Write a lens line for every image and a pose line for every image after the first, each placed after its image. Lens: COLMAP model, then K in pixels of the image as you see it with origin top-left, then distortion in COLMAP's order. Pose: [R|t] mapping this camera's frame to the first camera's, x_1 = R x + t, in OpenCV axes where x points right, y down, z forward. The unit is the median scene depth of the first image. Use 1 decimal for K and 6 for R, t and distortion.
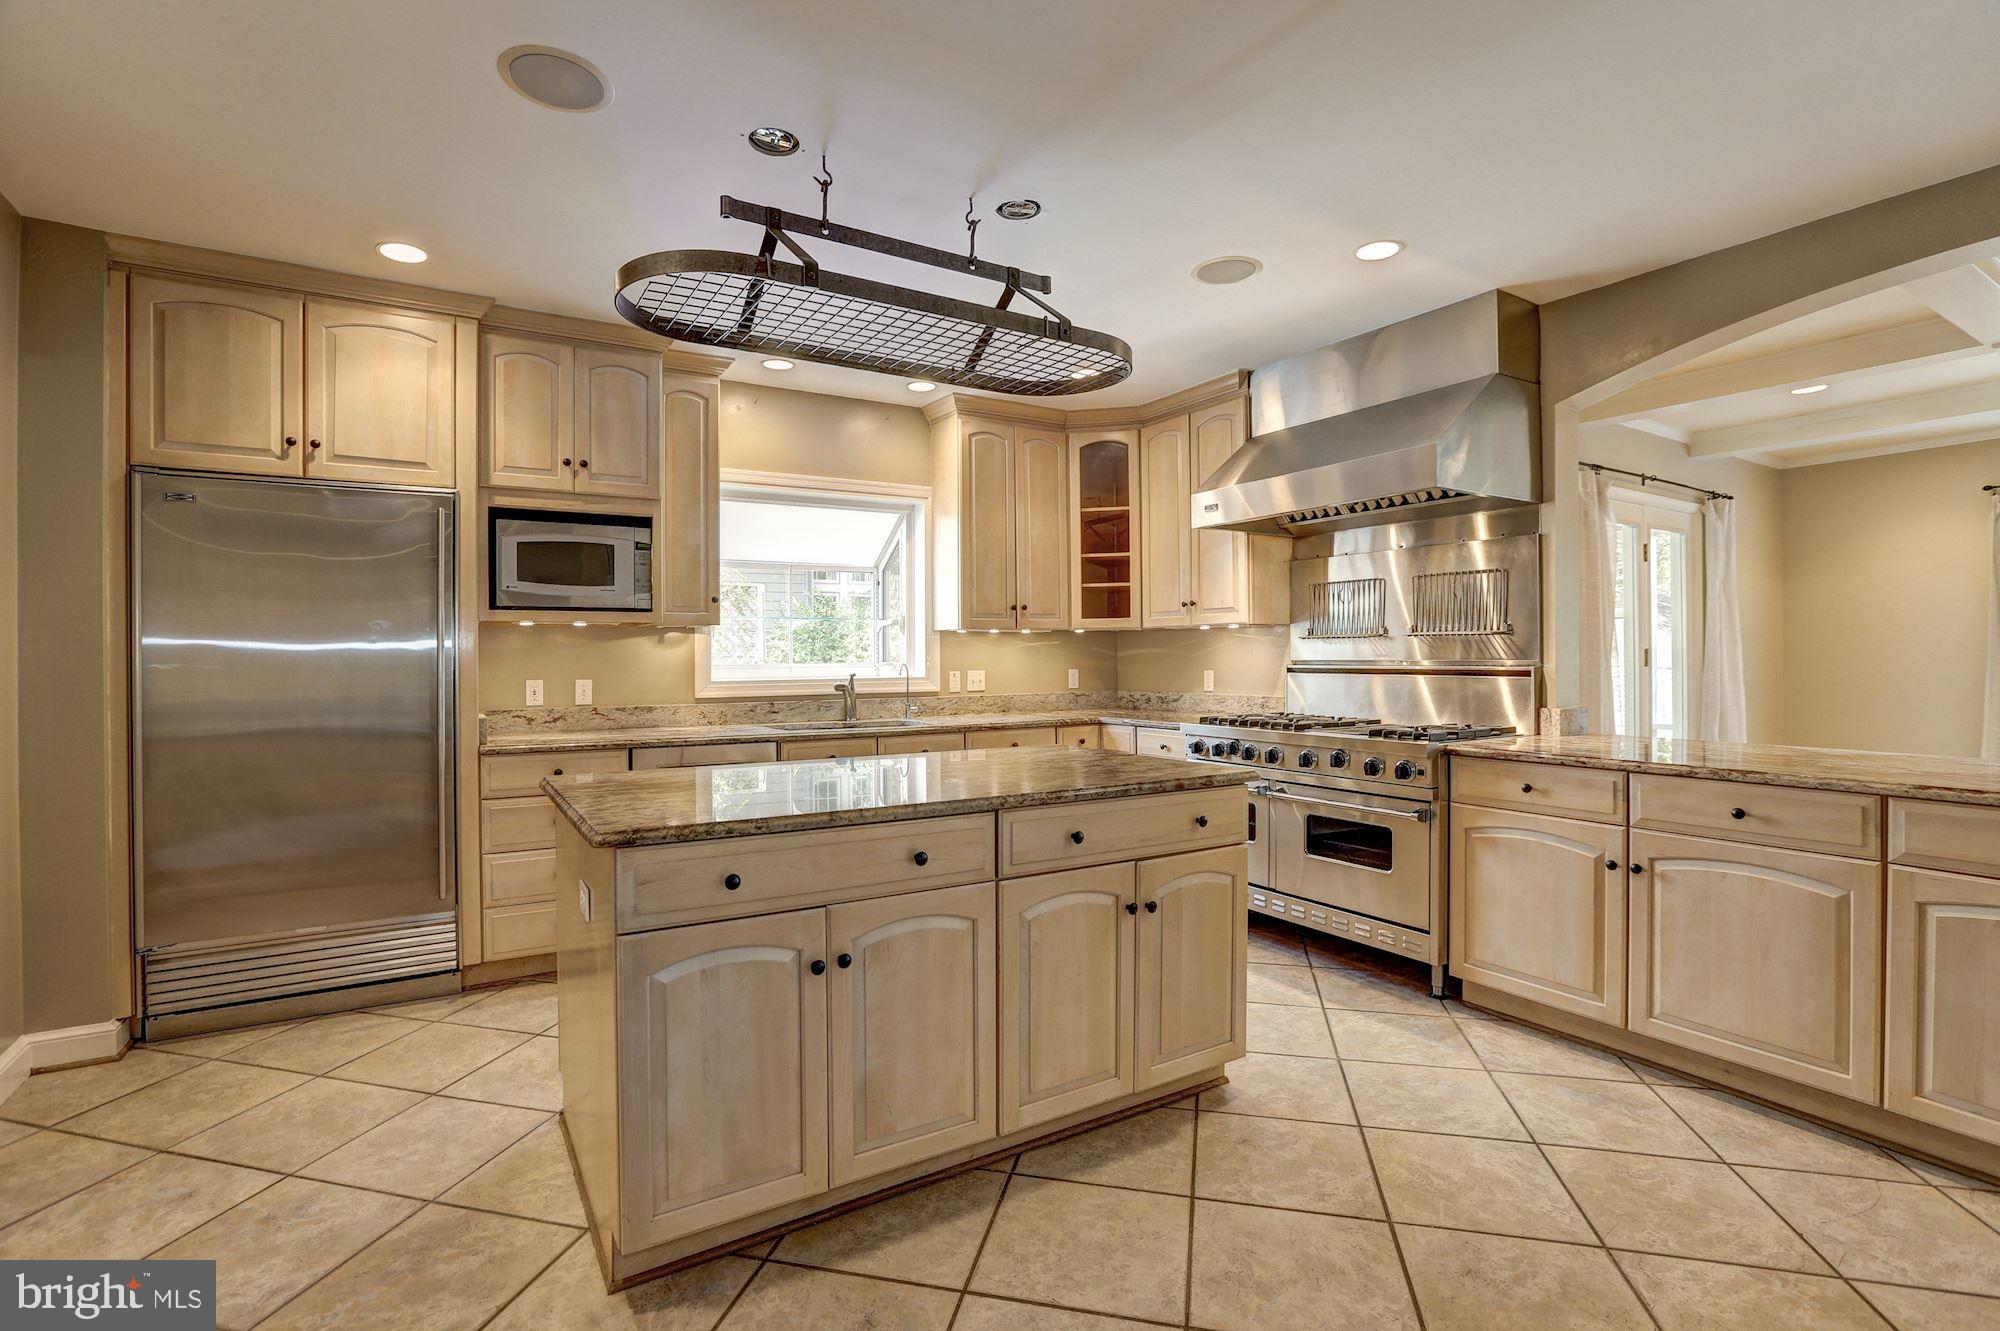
lens RADIAL K [[893.3, 0, 1007.0], [0, 893.3, 662.6], [0, 0, 1]] dist [-0.044942, 0.000613]
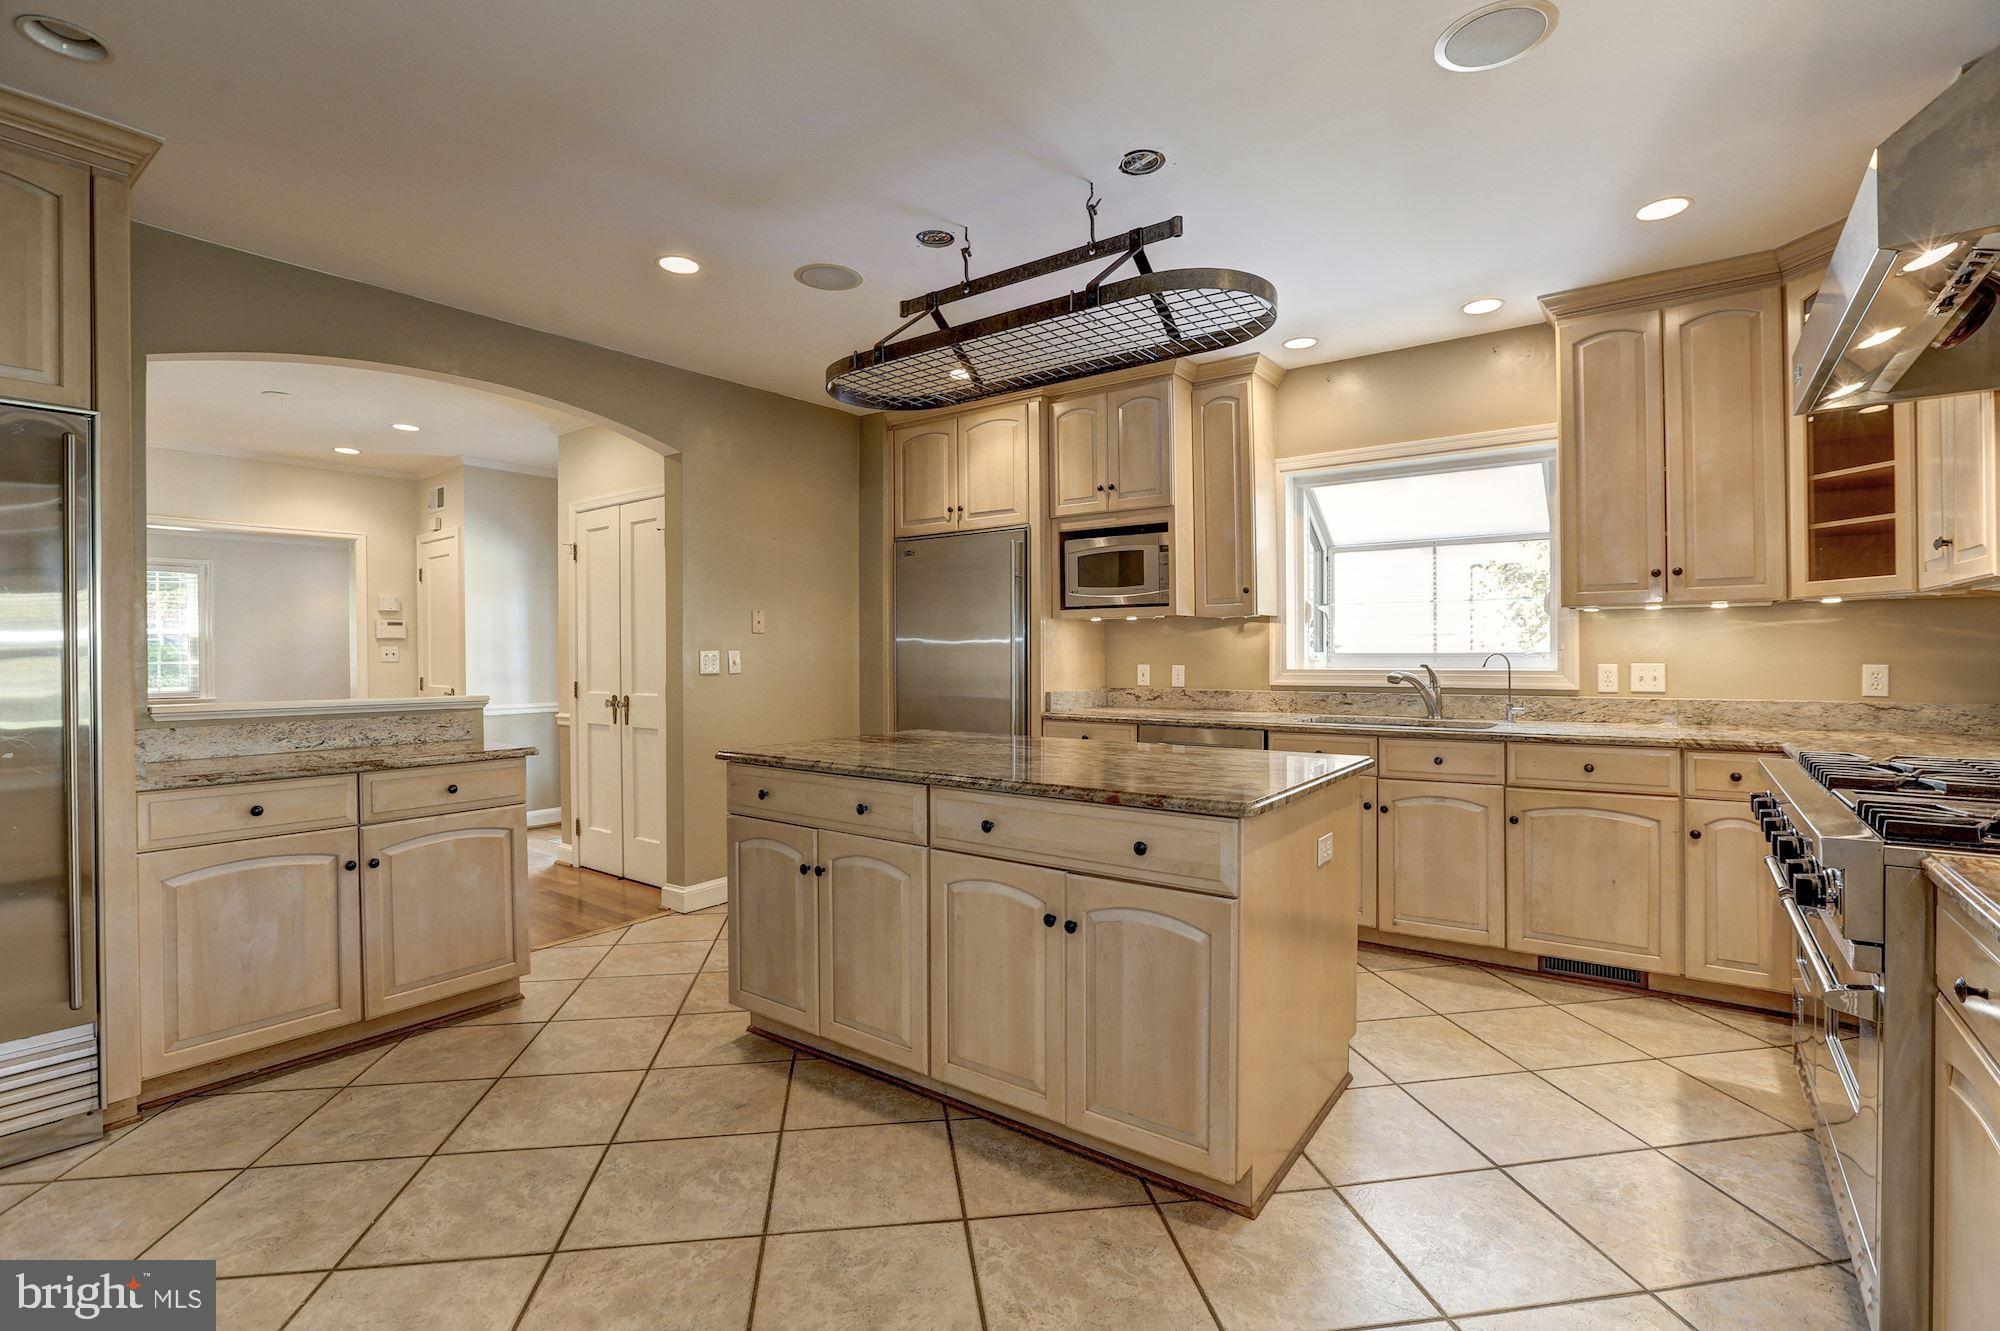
lens RADIAL K [[932.1, 0, 1017.7], [0, 932.1, 659.1], [0, 0, 1]] dist [-0.058296, 0.020473]
pose [[0.373673, 0.011589, -0.927488, 0.659328], [-0.001669, 0.999929, 0.011822, -0.003069], [0.927559, -0.002870, 0.373666, 0.397361]]
